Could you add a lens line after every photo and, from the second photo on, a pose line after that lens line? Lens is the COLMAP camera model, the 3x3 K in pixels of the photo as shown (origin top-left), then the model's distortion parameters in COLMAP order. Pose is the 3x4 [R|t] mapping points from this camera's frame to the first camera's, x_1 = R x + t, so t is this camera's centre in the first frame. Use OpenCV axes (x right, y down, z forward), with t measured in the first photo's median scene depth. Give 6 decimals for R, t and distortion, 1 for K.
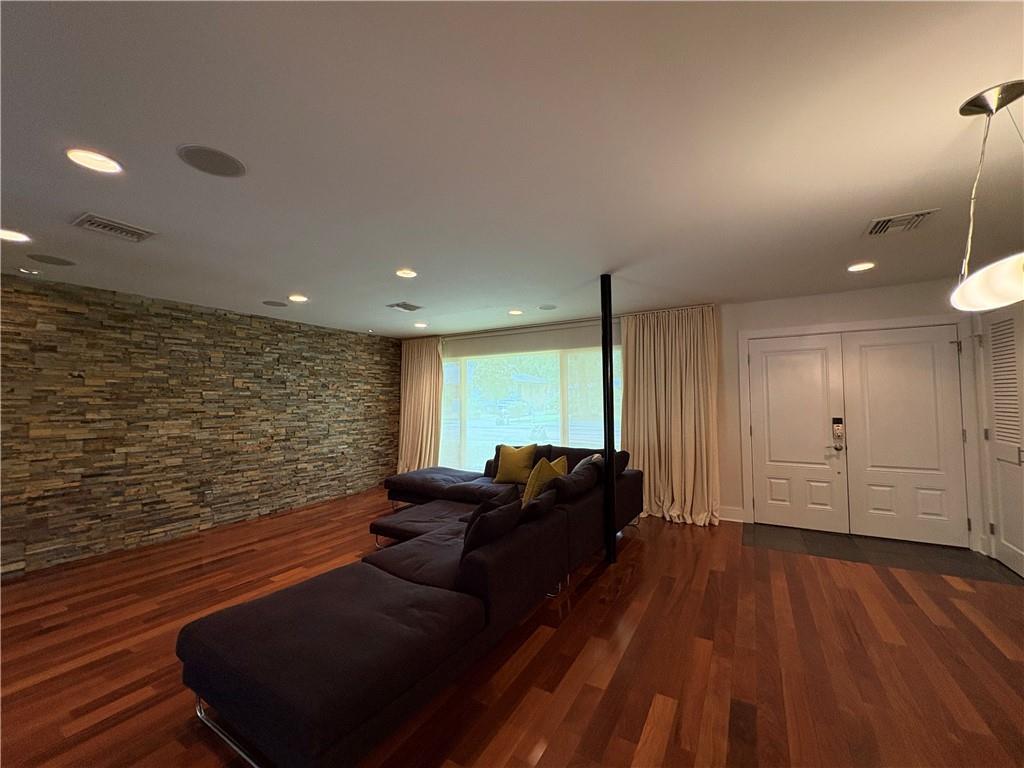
lens RADIAL K [[408.0, 0, 511.5], [0, 408.0, 386.5], [0, 0, 1]] dist [0.000230, -0.000212]
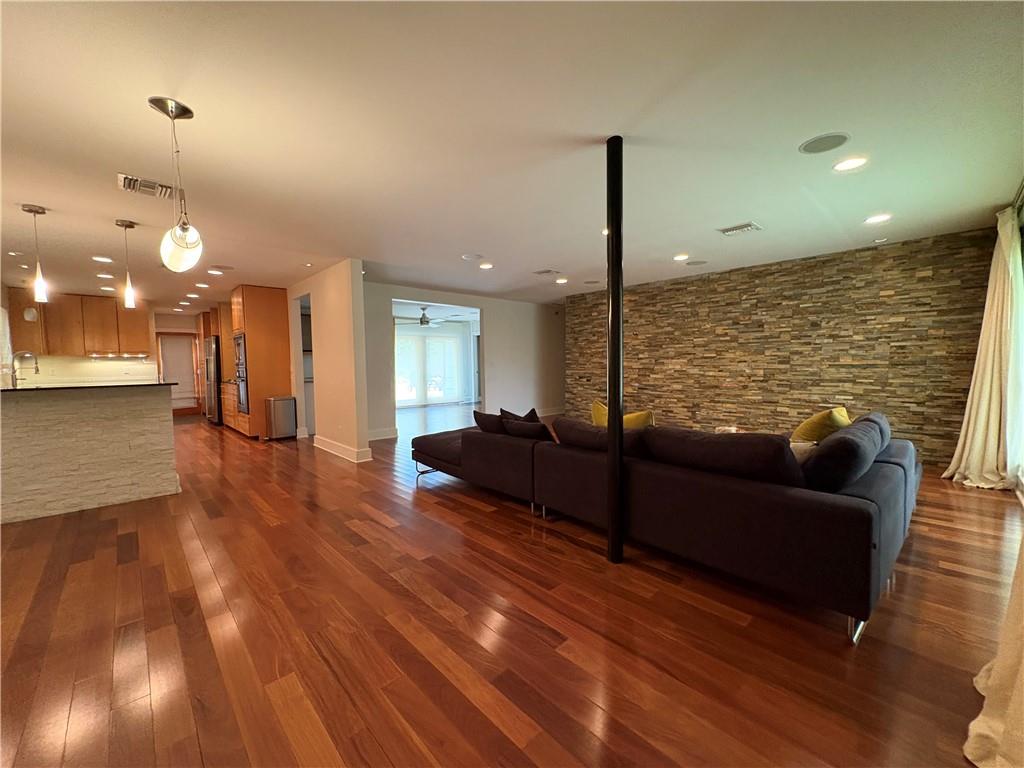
lens RADIAL K [[408.0, 0, 512.6], [0, 408.0, 385.0], [0, 0, 1]] dist [0.000230, -0.000212]
pose [[-0.275966, 0.068377, -0.958732, 0.665023], [0.050680, 0.997114, 0.056526, 0.053185], [0.959830, -0.032989, -0.278635, 0.721870]]
